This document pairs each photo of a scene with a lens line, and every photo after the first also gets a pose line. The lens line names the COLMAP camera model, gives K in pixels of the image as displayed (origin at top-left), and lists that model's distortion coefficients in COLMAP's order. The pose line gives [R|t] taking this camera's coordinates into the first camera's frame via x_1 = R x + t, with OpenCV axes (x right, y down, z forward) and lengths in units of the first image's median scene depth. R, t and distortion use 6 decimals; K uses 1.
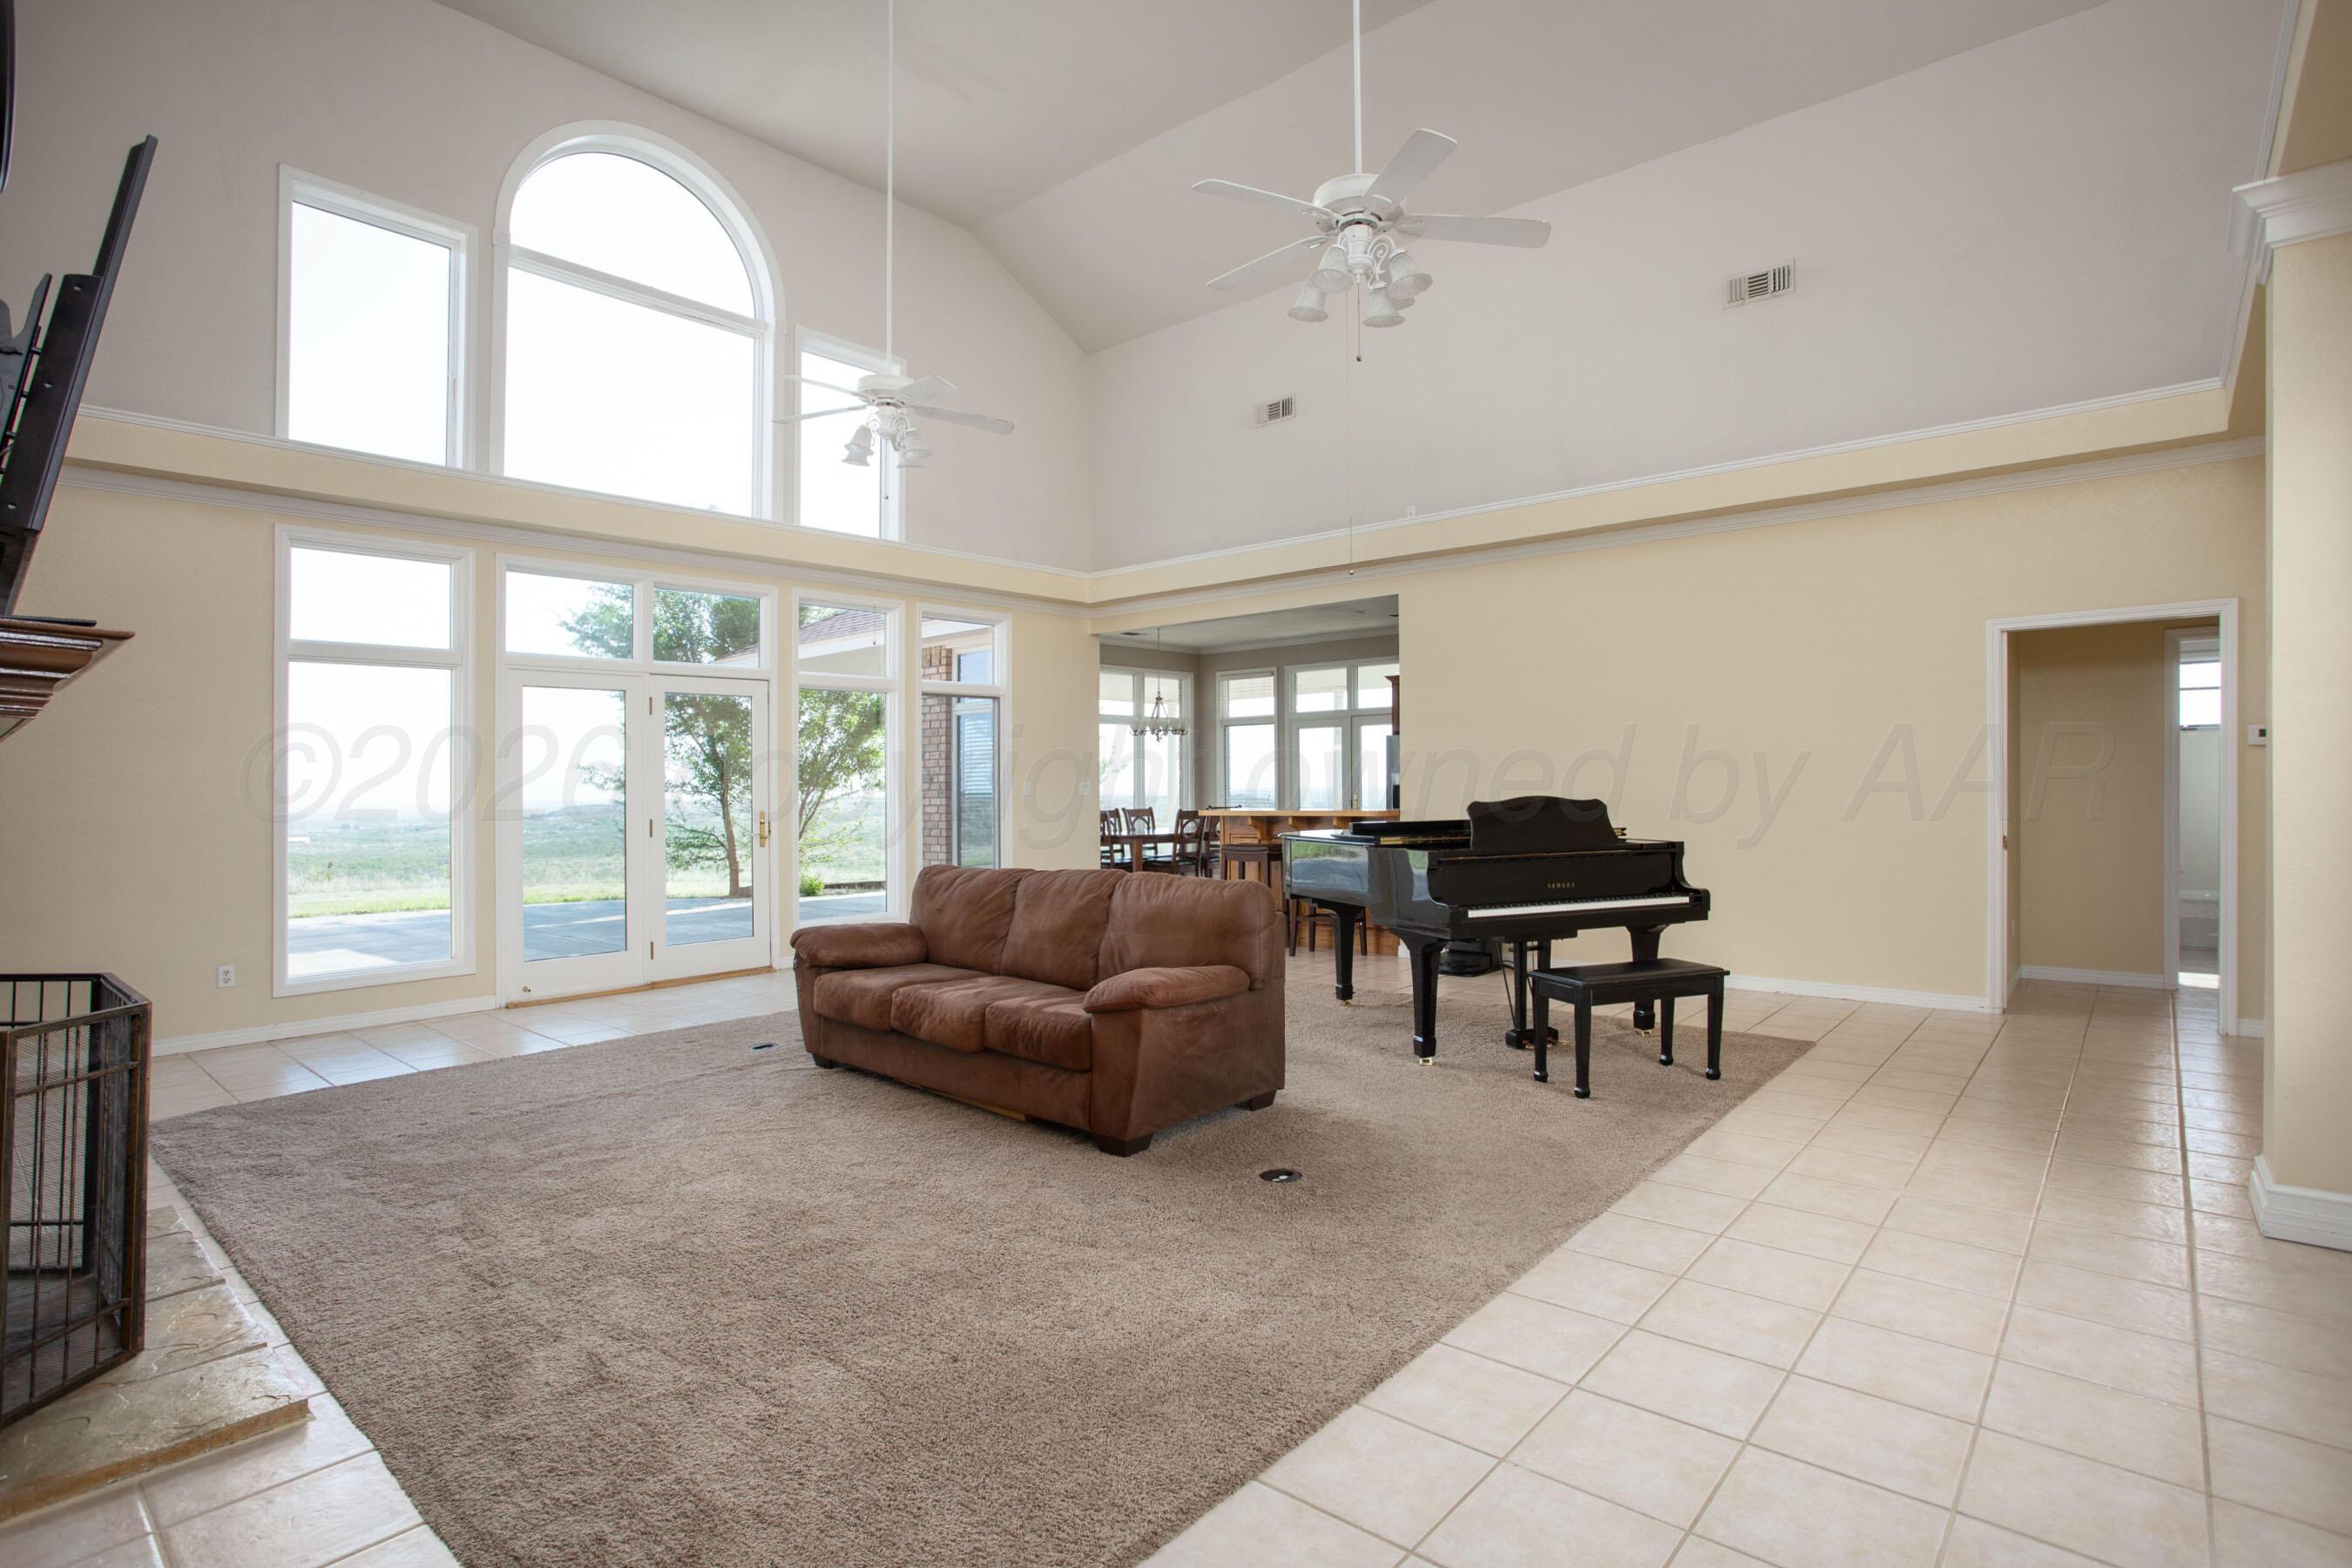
lens RADIAL K [[1150.9, 0, 1176.0], [0, 1150.9, 782.9], [0, 0, 1]] dist [-0.013428, 0.002340]
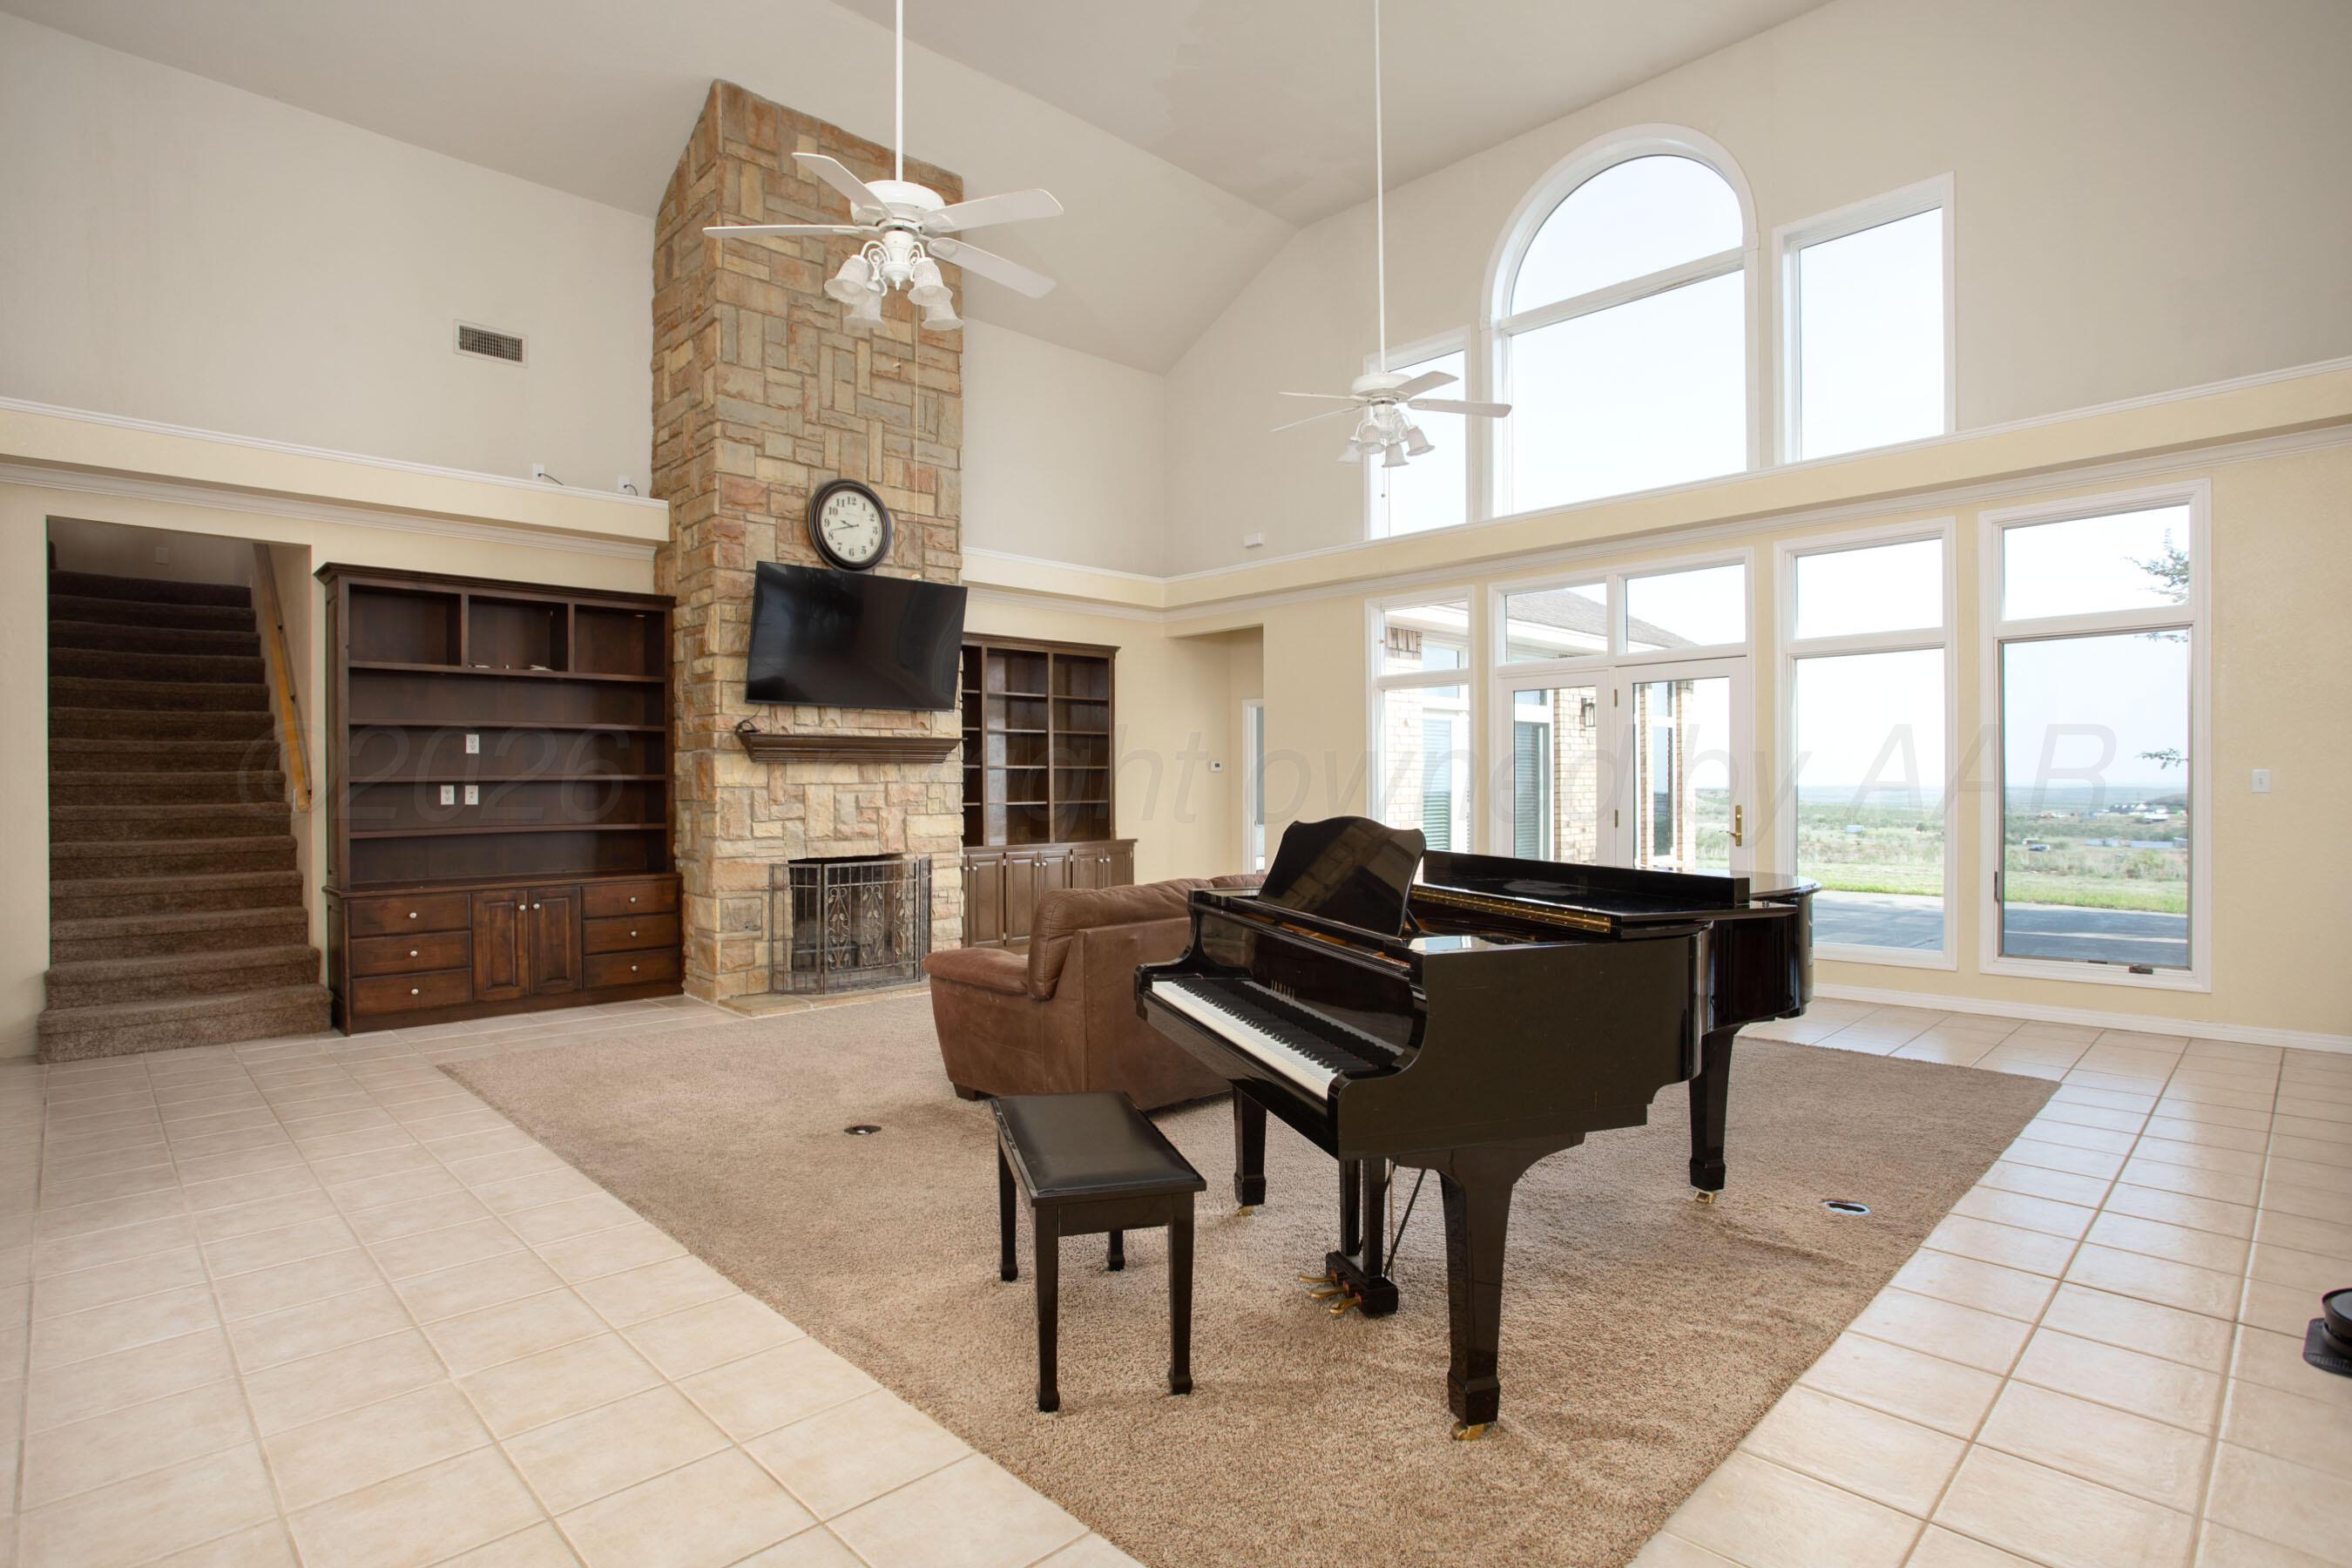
lens RADIAL K [[1150.9, 0, 1164.9], [0, 1150.9, 801.1], [0, 0, 1]] dist [-0.013428, 0.002340]
pose [[-0.078710, 0.014666, -0.996790, 0.362152], [0.015249, 0.999793, 0.013506, 0.003930], [0.996781, -0.014137, -0.078918, 0.422715]]
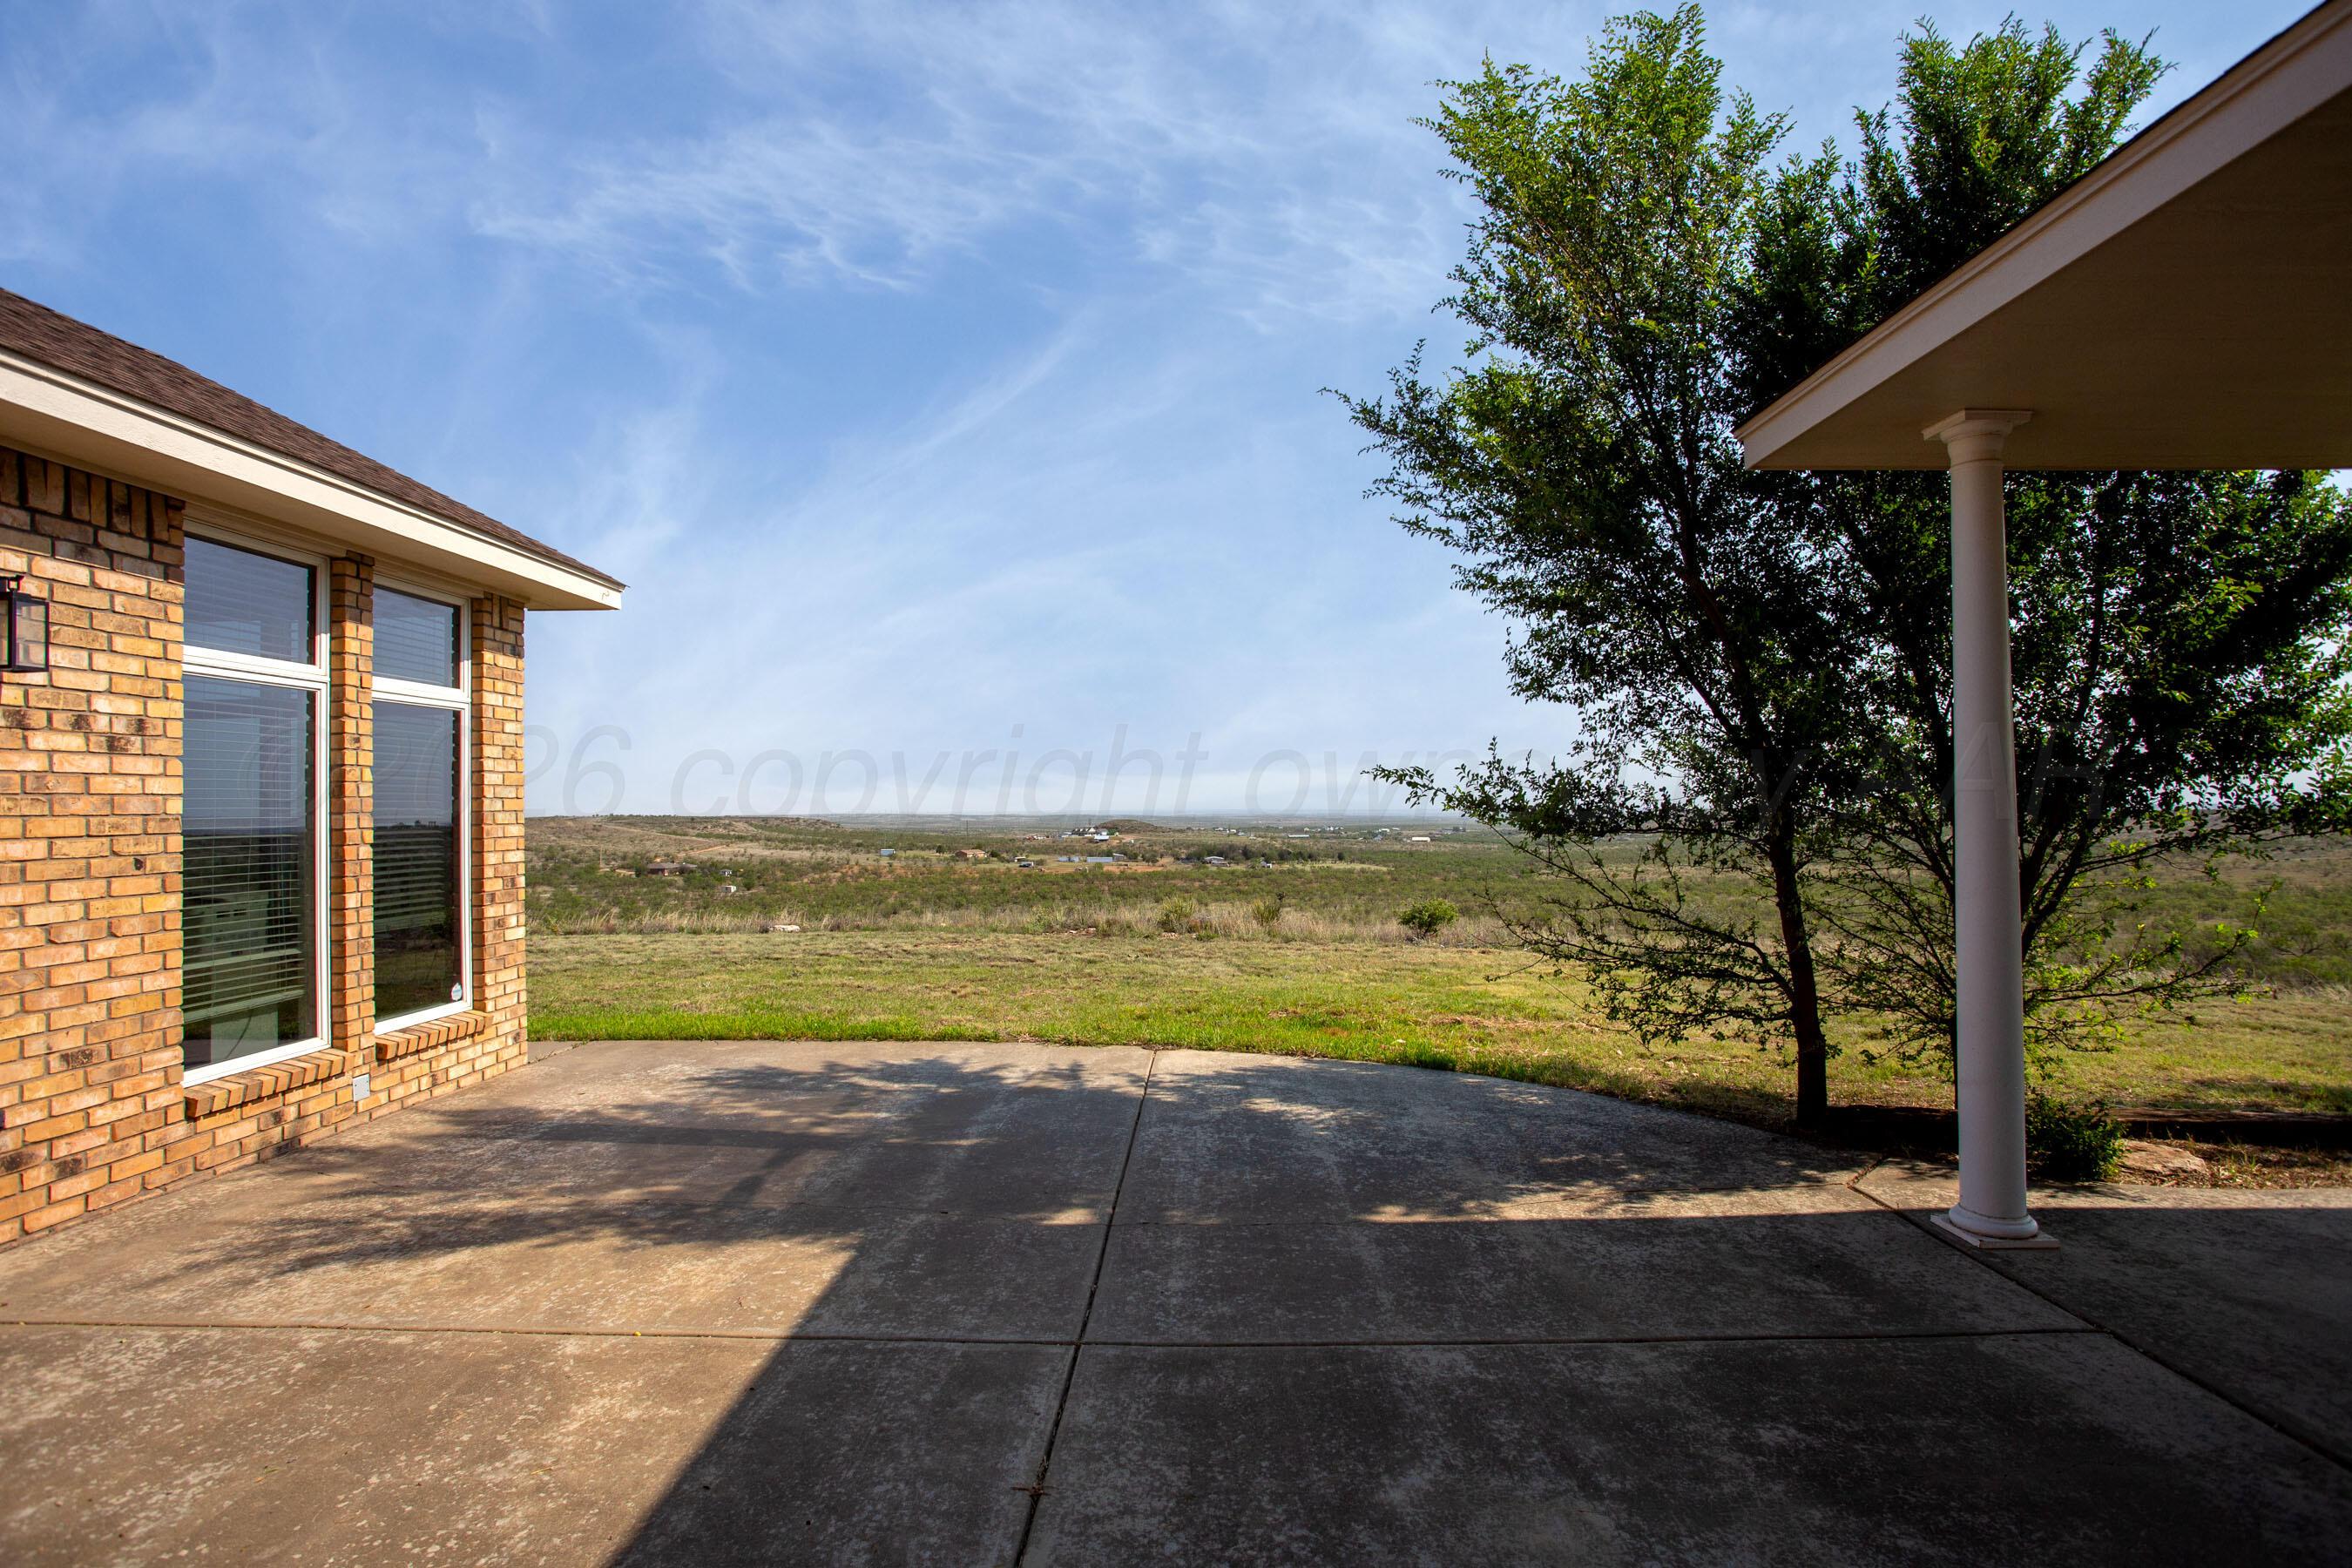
lens RADIAL K [[1150.9, 0, 1185.3], [0, 1150.9, 795.8], [0, 0, 1]] dist [-0.013428, 0.002340]
pose [[0.655868, -0.008208, -0.754831, -0.310536], [0.009309, 0.999953, -0.002785, -0.004791], [0.754818, -0.005201, 0.655913, 0.791585]]
